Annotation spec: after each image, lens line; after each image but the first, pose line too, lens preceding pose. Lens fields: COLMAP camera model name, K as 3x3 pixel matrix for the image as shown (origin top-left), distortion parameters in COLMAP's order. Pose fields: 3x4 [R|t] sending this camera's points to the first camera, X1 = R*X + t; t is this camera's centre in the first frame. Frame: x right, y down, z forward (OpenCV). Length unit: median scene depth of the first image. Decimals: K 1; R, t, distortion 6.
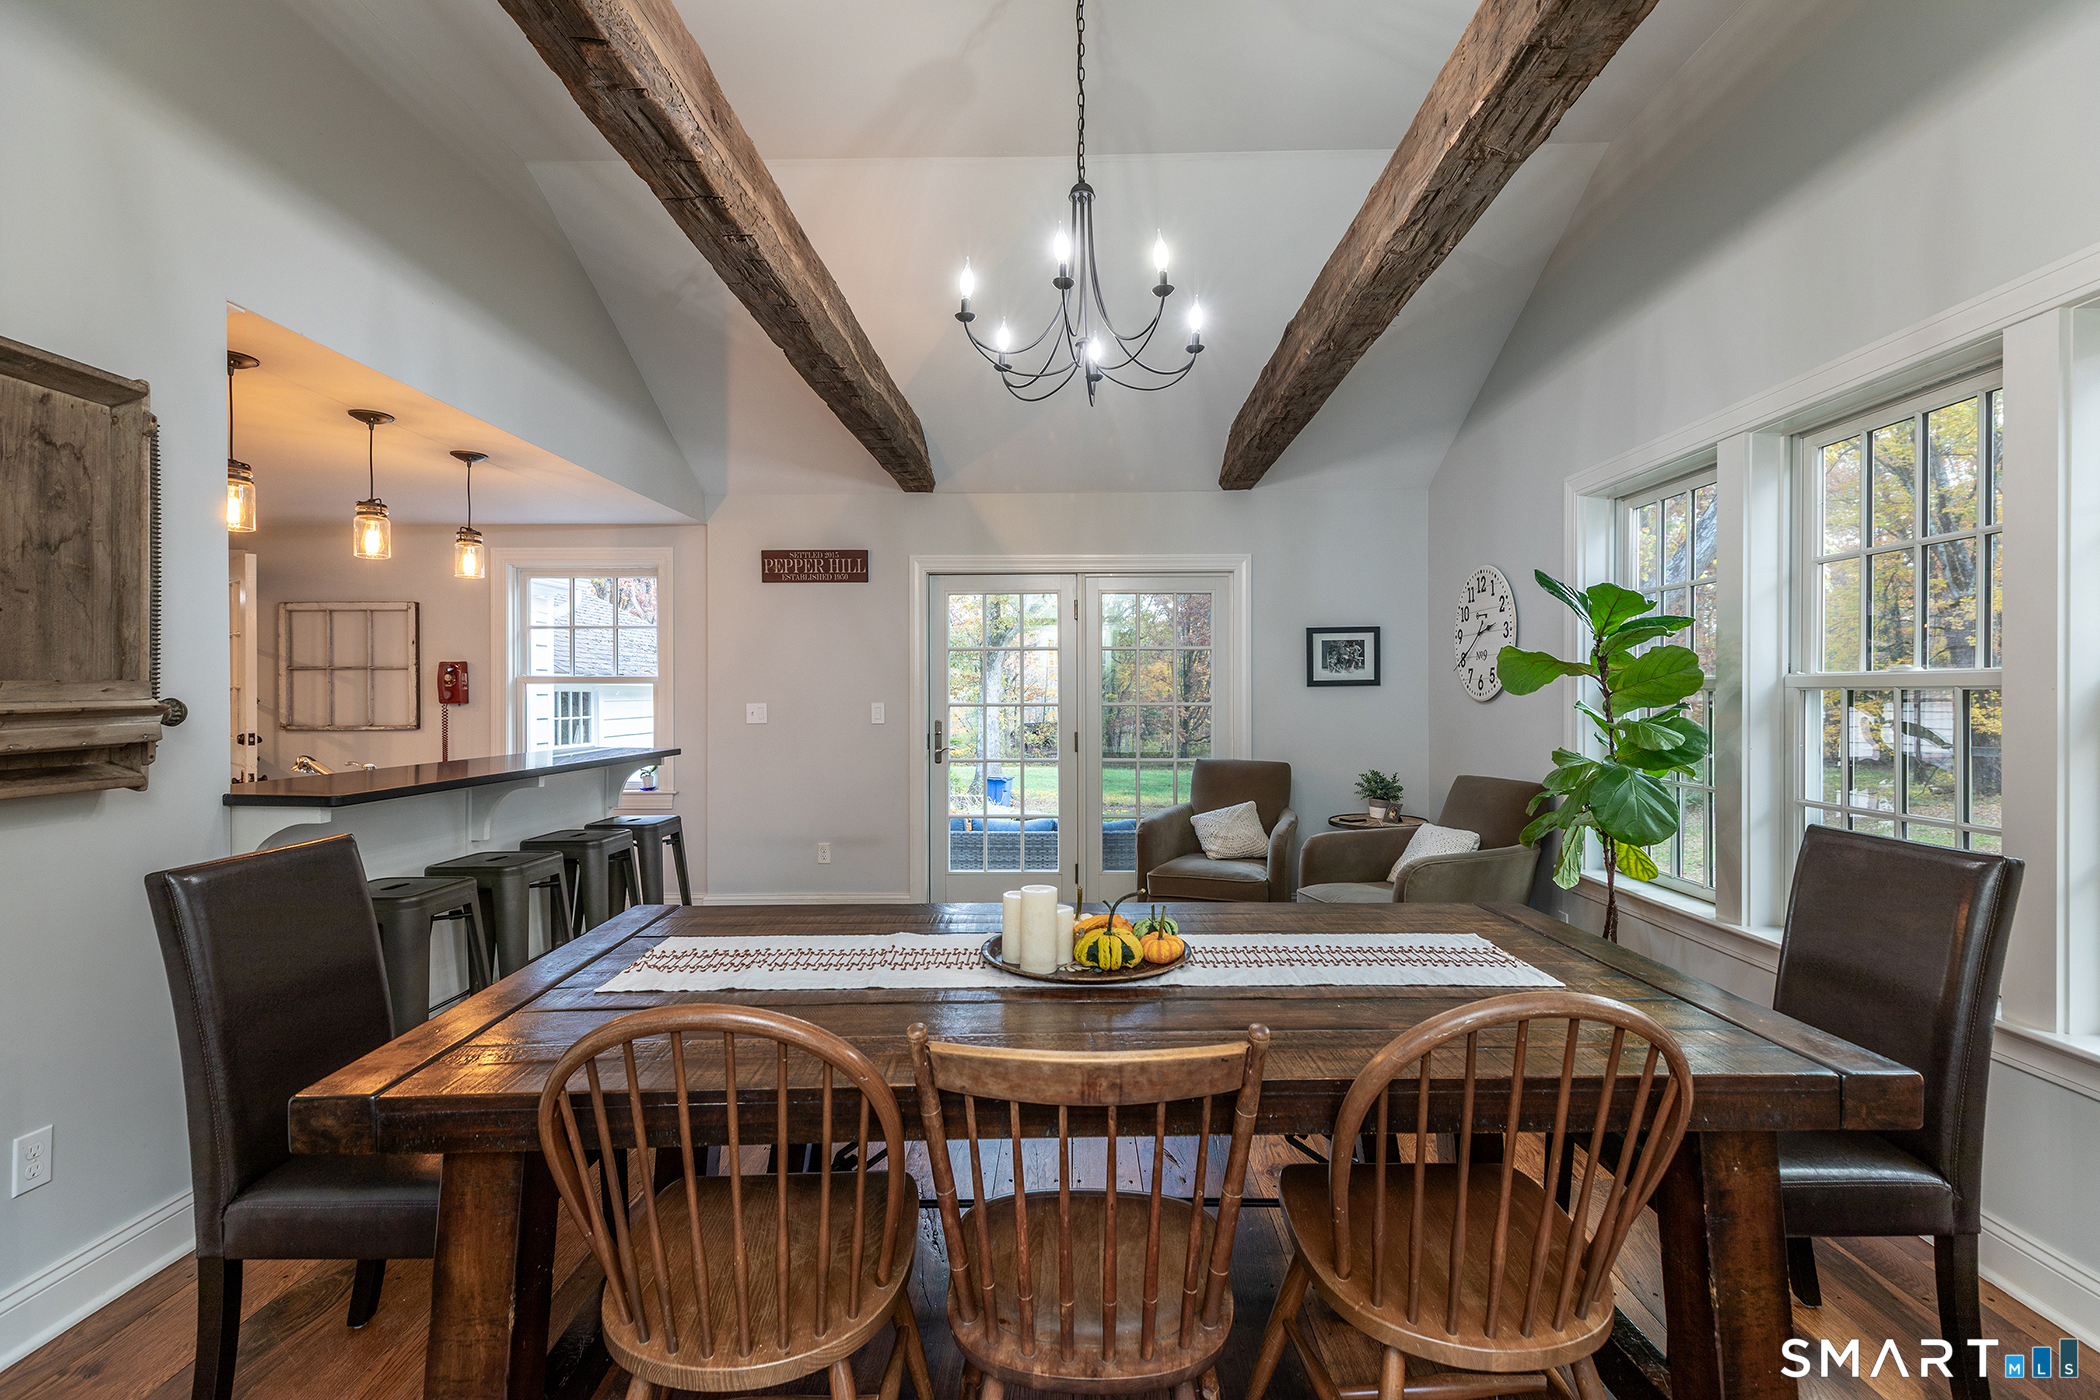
lens RADIAL K [[930.4, 0, 1057.4], [0, 930.4, 693.8], [0, 0, 1]] dist [0.020870, -0.009391]
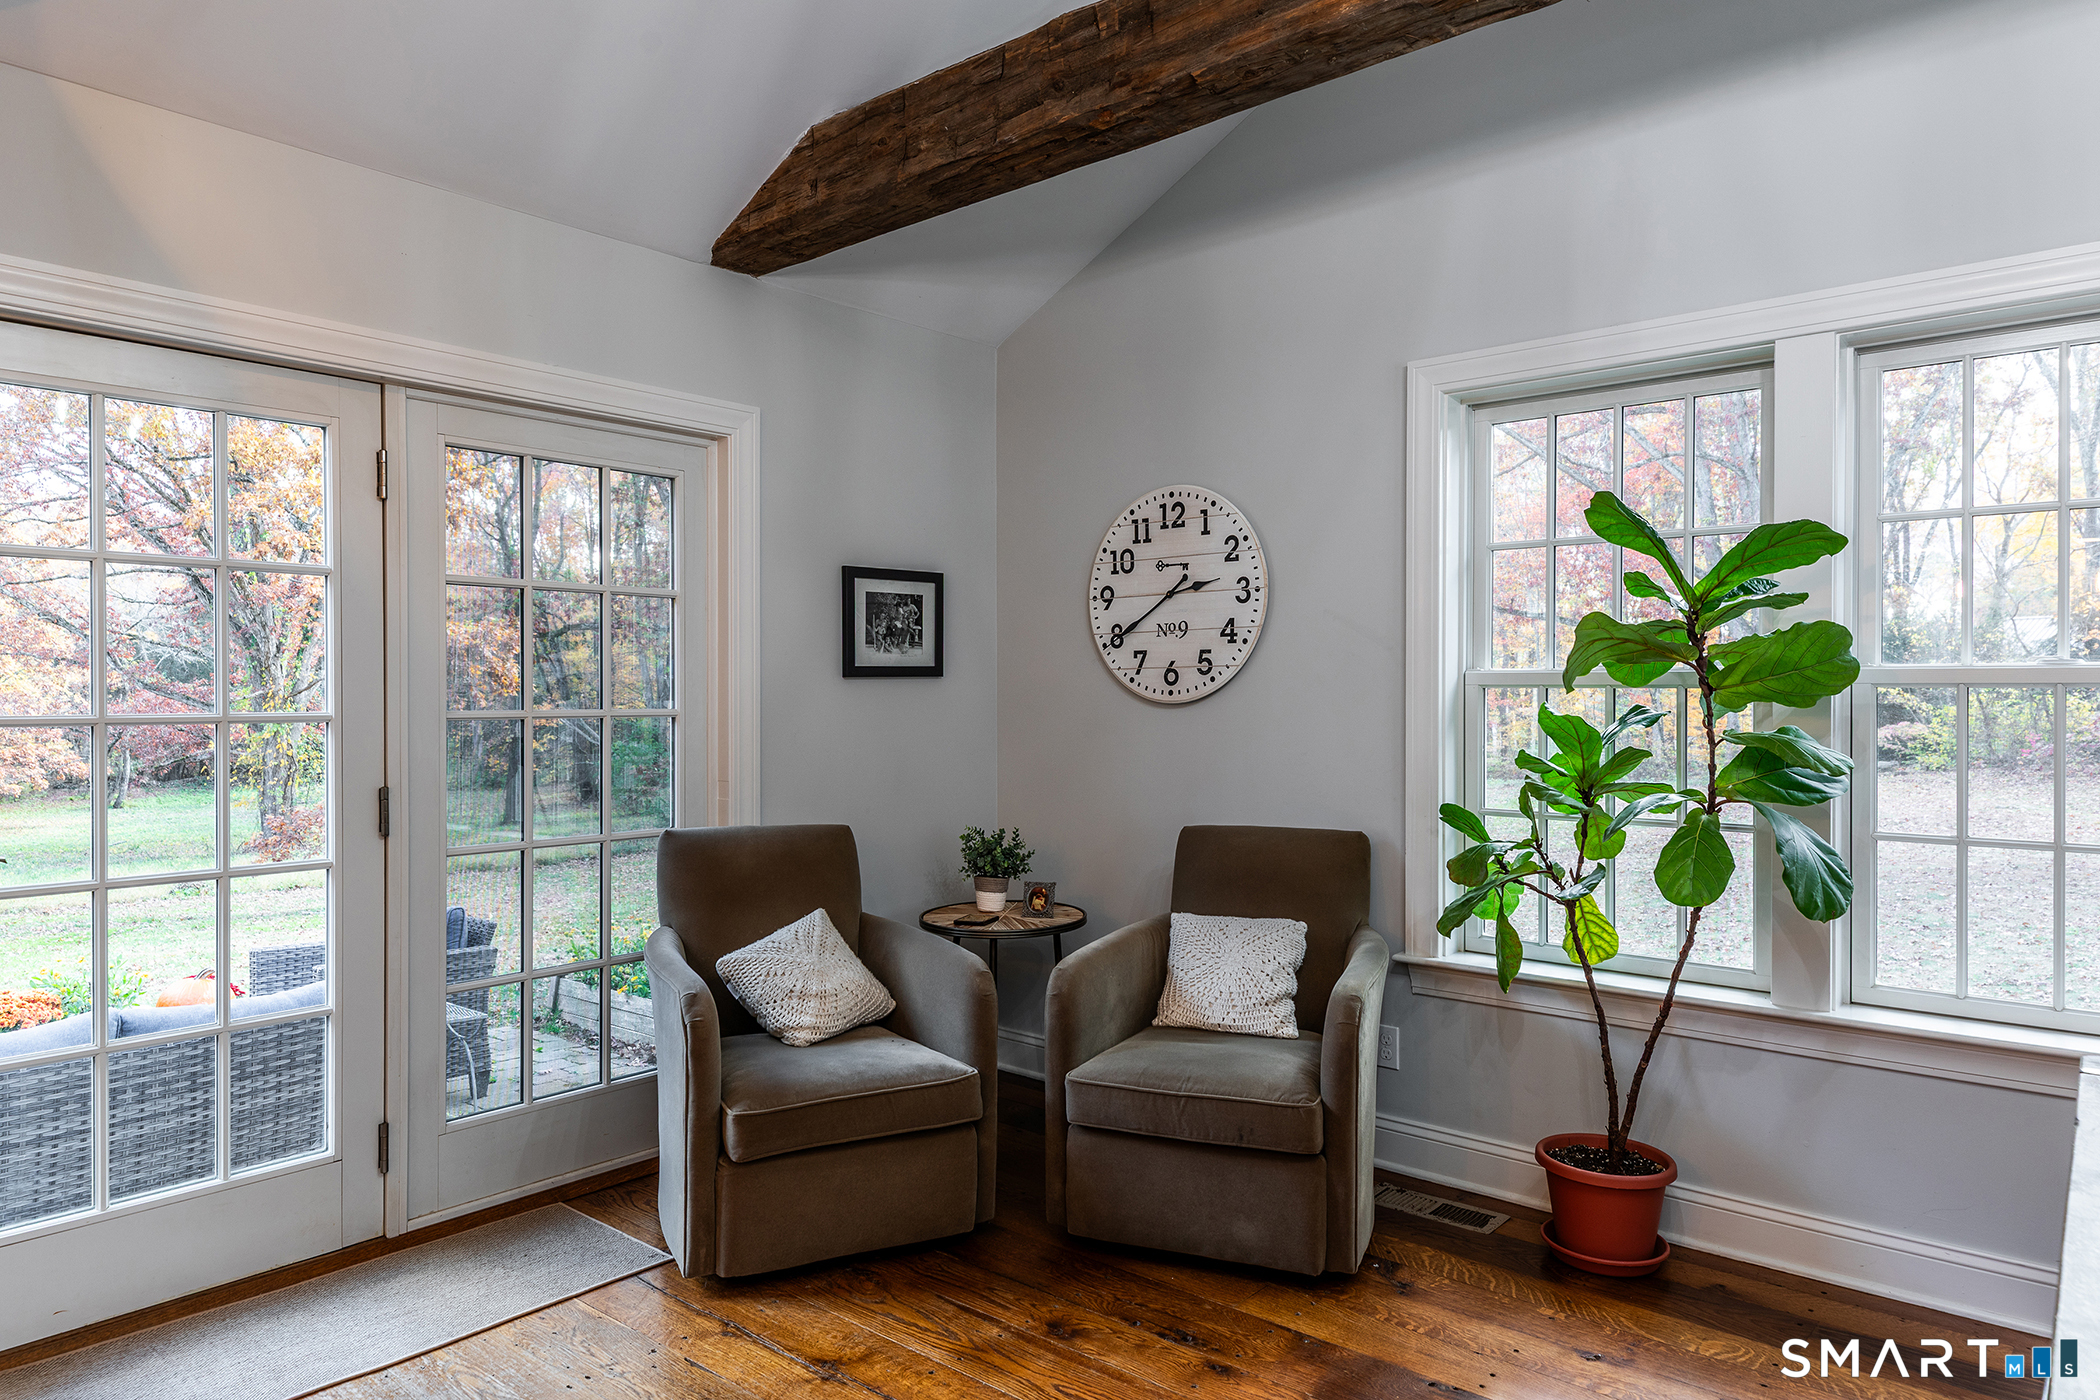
lens RADIAL K [[1306.1, 0, 1050.0], [0, 1306.1, 700.0], [0, 0, 1]] dist [-0.001171, -0.000120]
pose [[0.638334, -0.001385, 0.769759, -0.232278], [-0.001751, 0.999993, 0.003252, 0.002688], [-0.769758, -0.003423, 0.638327, 0.442964]]
